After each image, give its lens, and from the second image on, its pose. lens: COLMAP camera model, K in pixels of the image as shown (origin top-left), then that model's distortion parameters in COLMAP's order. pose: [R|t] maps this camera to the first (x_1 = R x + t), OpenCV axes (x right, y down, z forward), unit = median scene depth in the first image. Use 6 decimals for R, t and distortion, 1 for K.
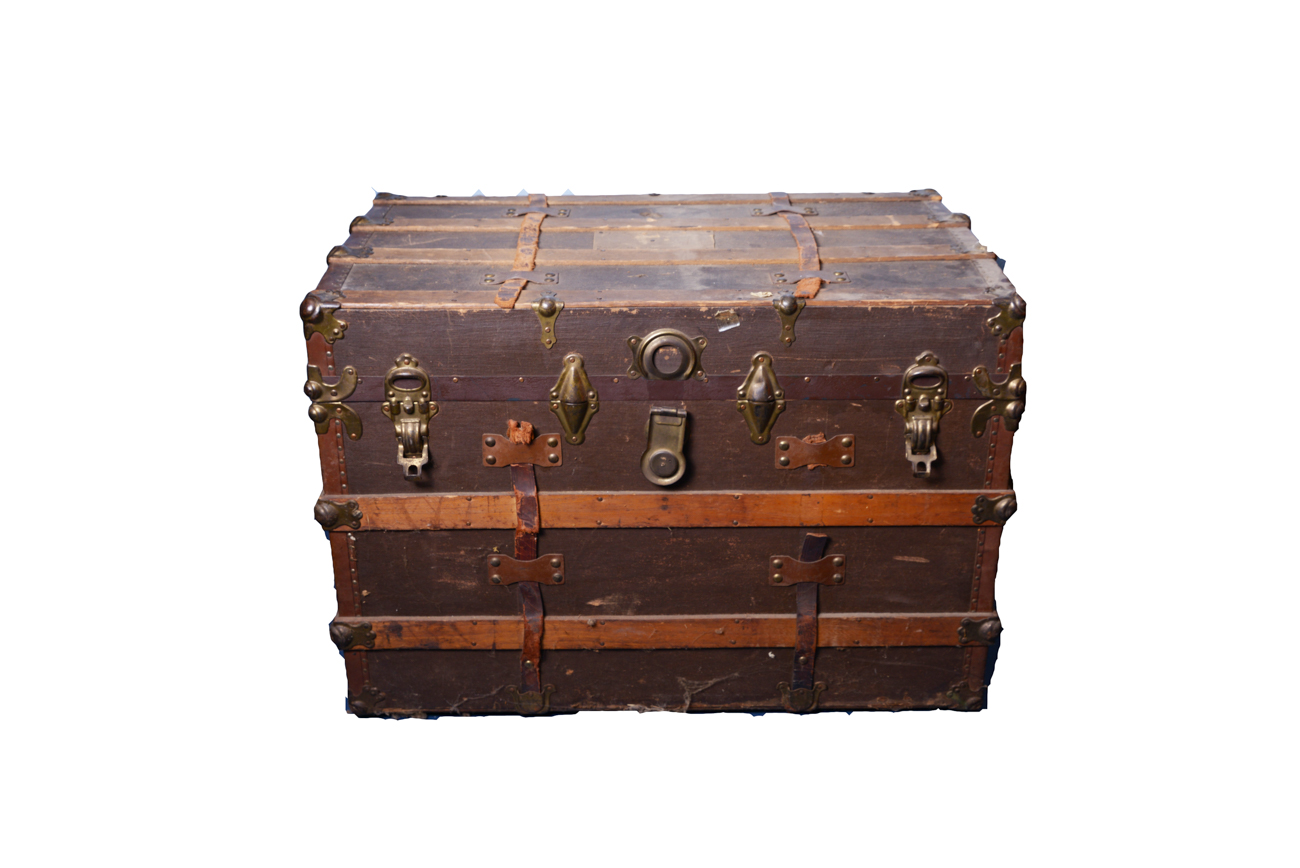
lens RADIAL K [[1426.1, 0, 648.4], [0, 1426.1, 434.3], [0, 0, 1]] dist [-0.014971, 0.000000]
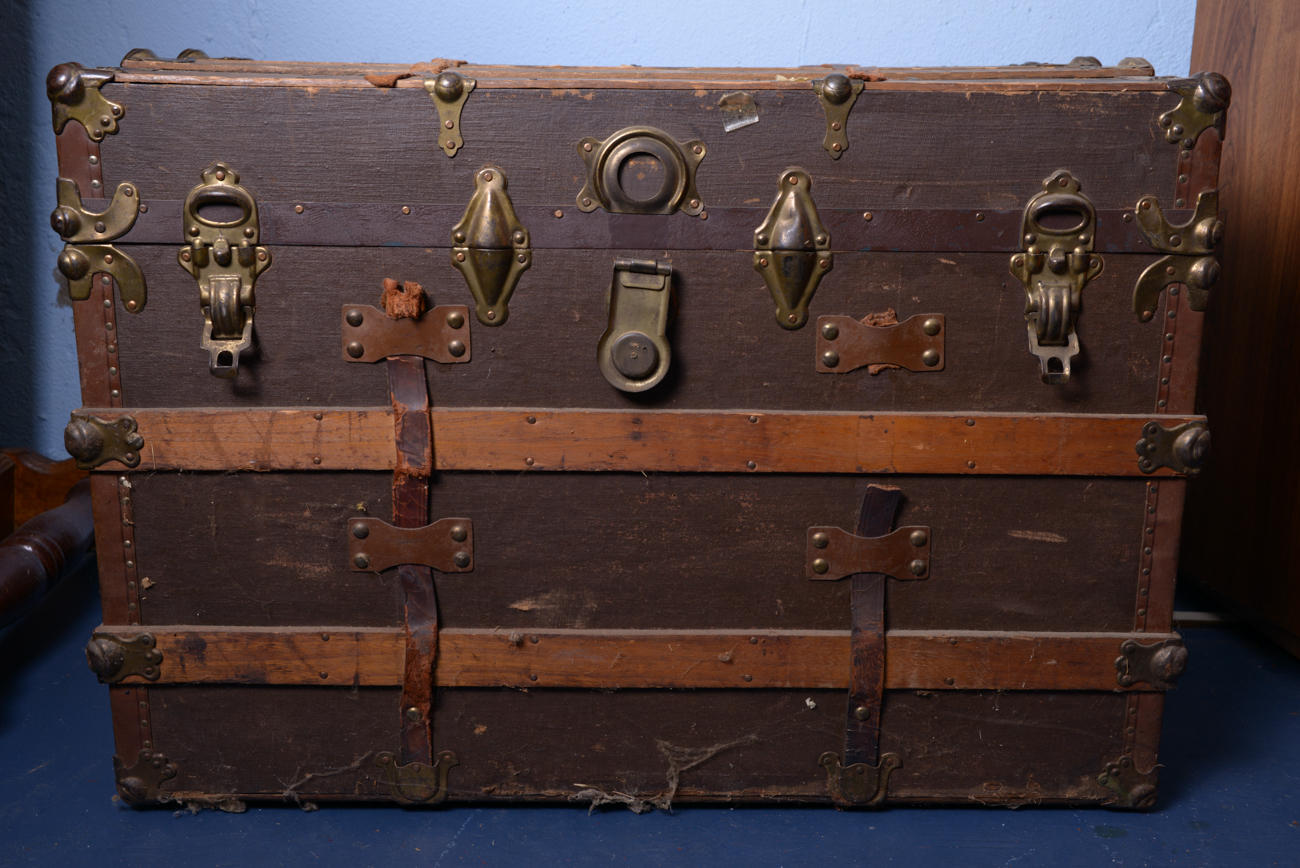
lens RADIAL K [[1641.5, 0, 651.9], [0, 1641.5, 433.6], [0, 0, 1]] dist [0.031288, 0.000000]
pose [[0.999936, 0.011204, -0.001385, 0.019035], [-0.011278, 0.985816, -0.167451, 0.168790], [-0.000511, 0.167456, 0.985879, 0.300514]]
